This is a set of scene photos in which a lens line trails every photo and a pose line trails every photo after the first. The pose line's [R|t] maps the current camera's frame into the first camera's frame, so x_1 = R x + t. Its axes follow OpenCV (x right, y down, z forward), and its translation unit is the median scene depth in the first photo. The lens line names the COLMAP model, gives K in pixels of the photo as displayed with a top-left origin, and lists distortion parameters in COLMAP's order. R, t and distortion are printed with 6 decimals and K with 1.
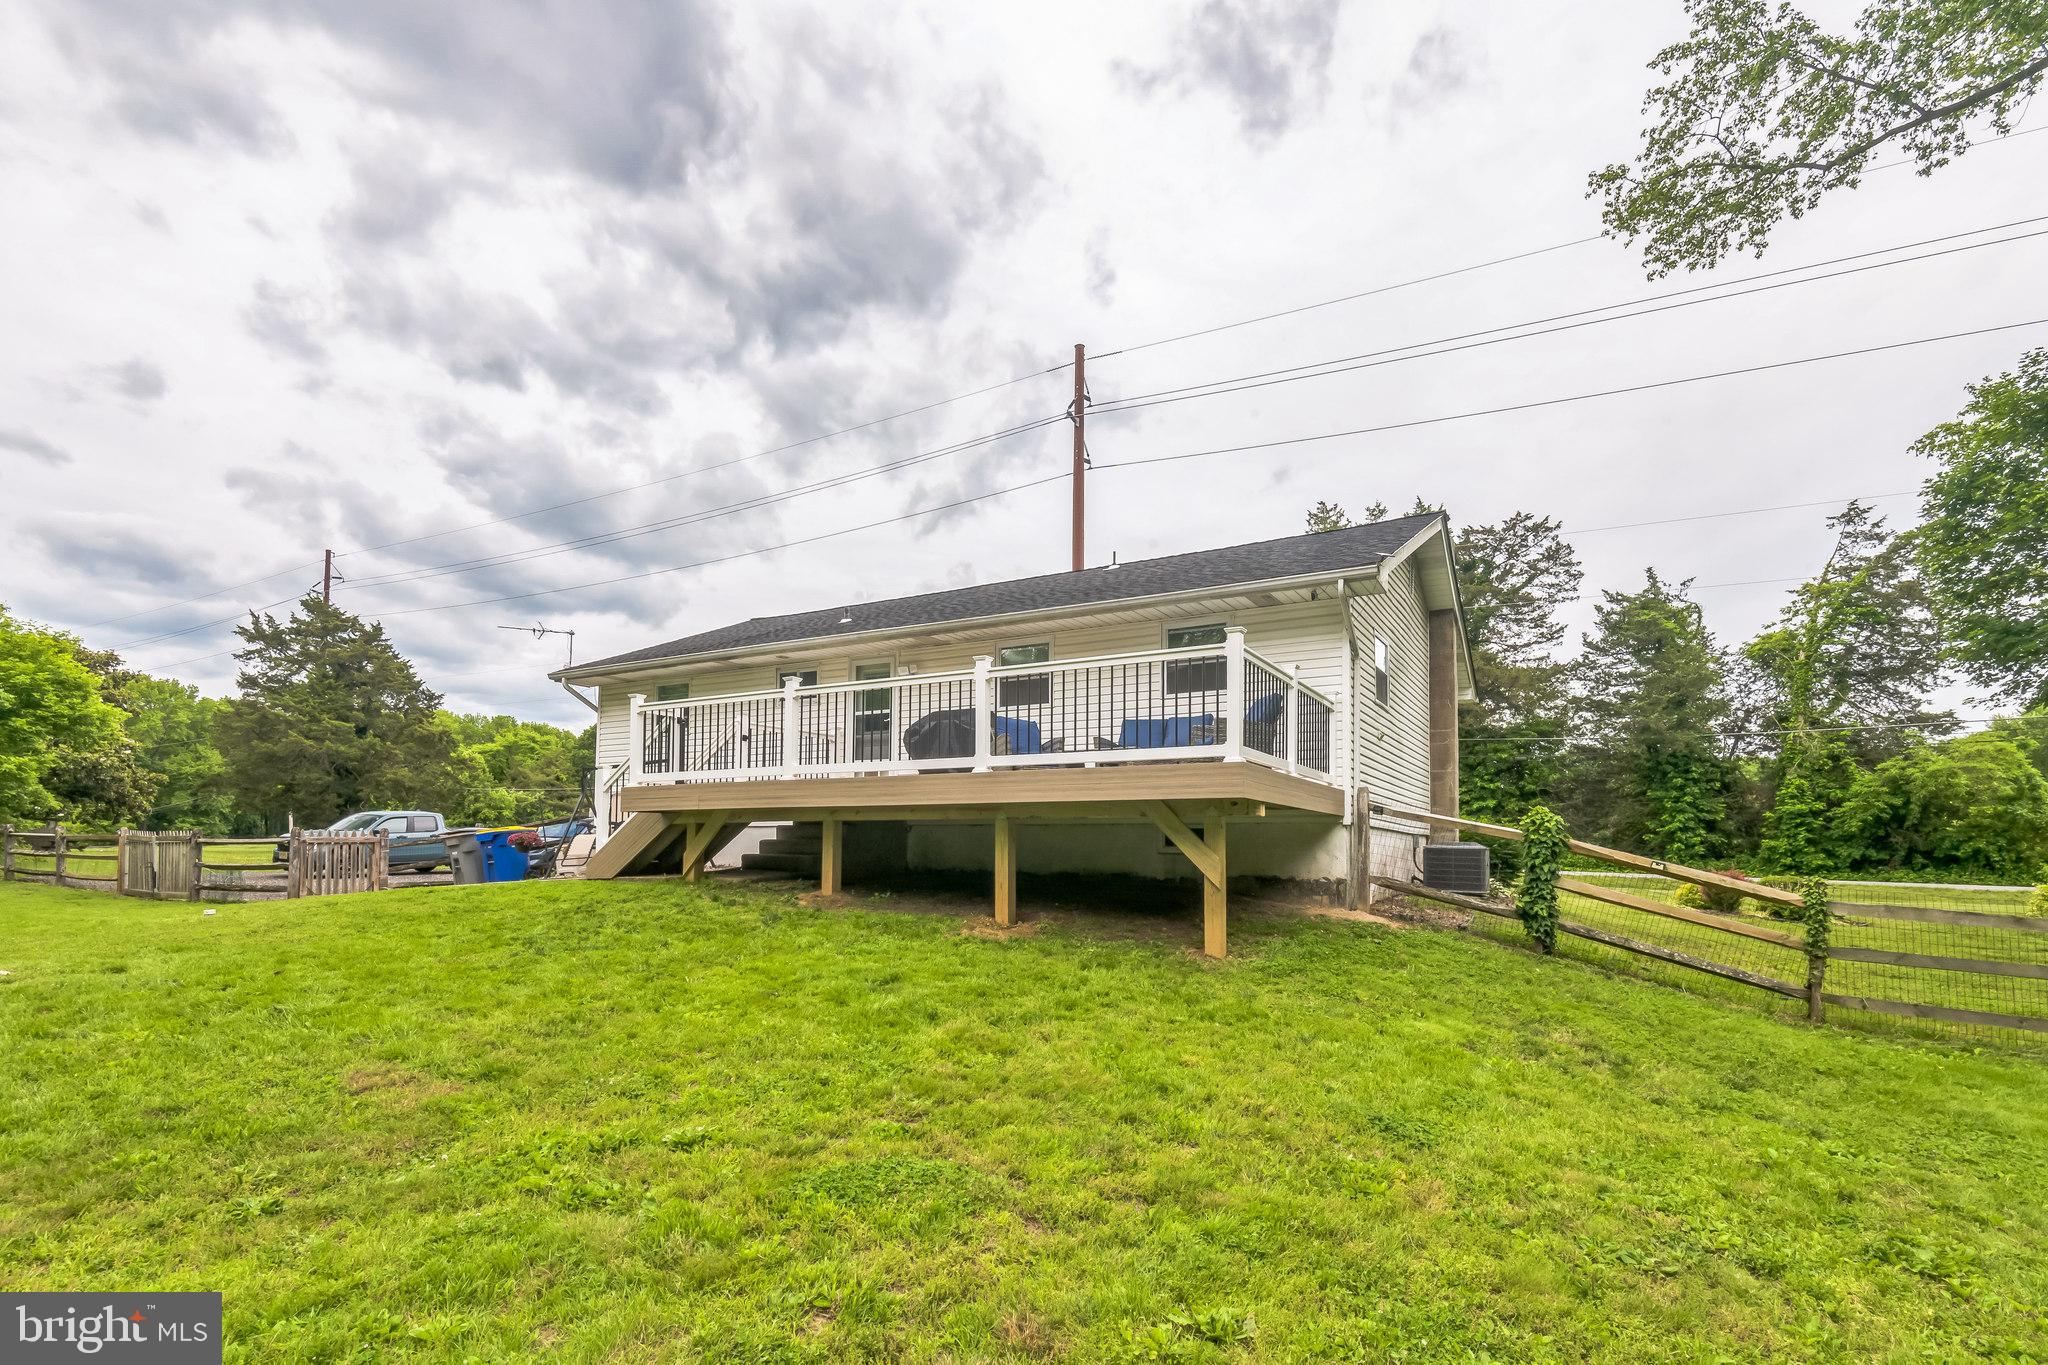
lens RADIAL K [[932.7, 0, 1090.0], [0, 932.7, 798.3], [0, 0, 1]] dist [0.017678, 0.000084]
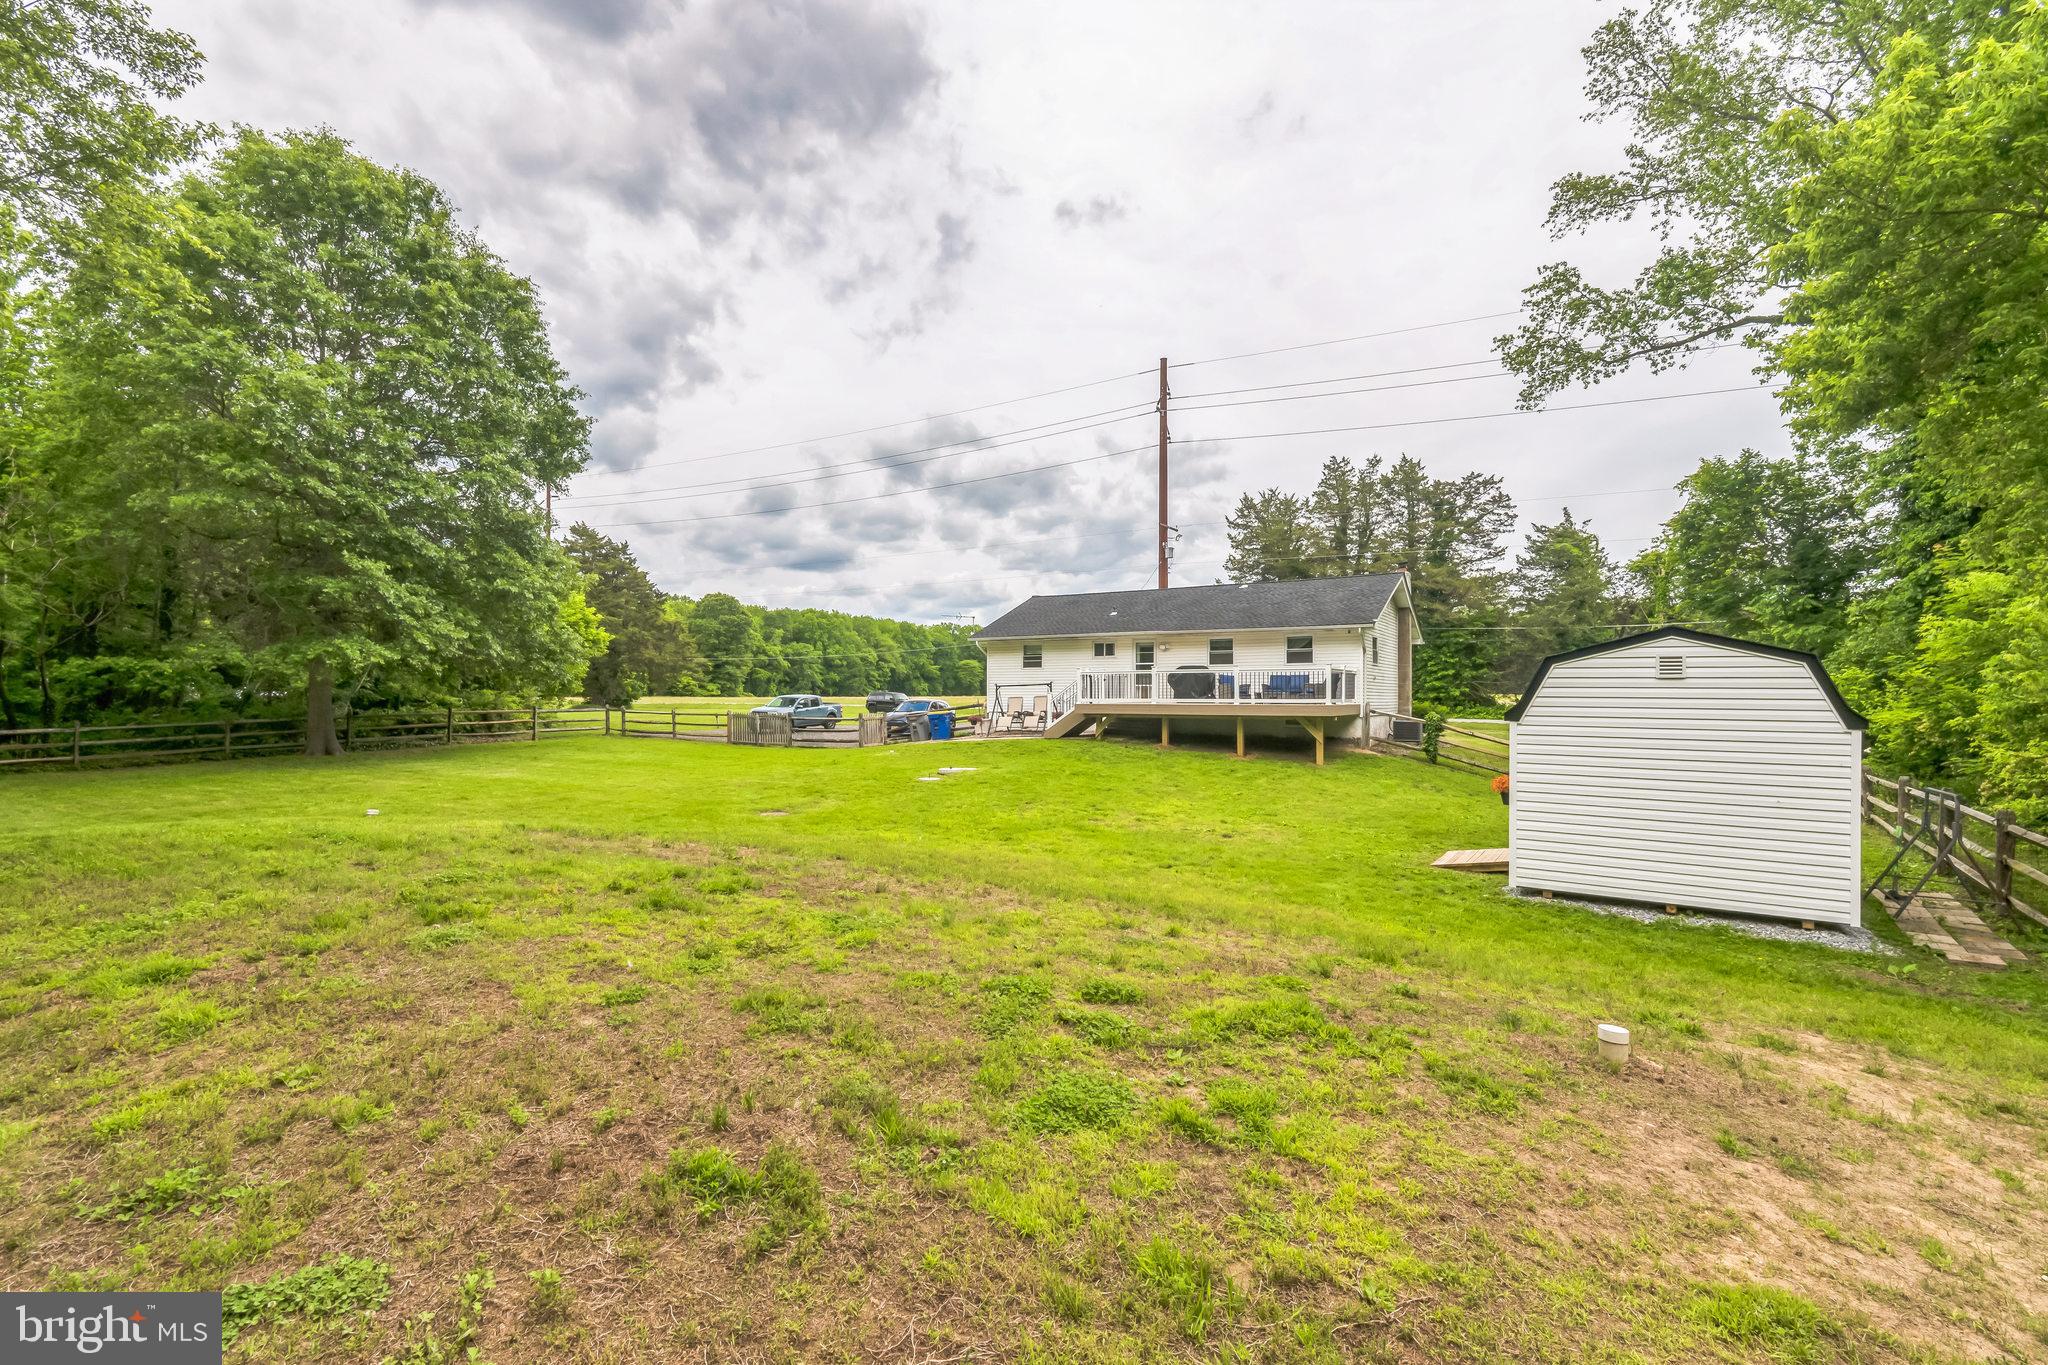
lens RADIAL K [[925.0, 0, 1023.9], [0, 925.0, 690.8], [0, 0, 1]] dist [0.015932, -0.000442]
pose [[0.997807, -0.018041, -0.063689, -0.158460], [0.022037, 0.997795, 0.062600, -0.071997], [0.062419, -0.063866, 0.996004, -0.518908]]
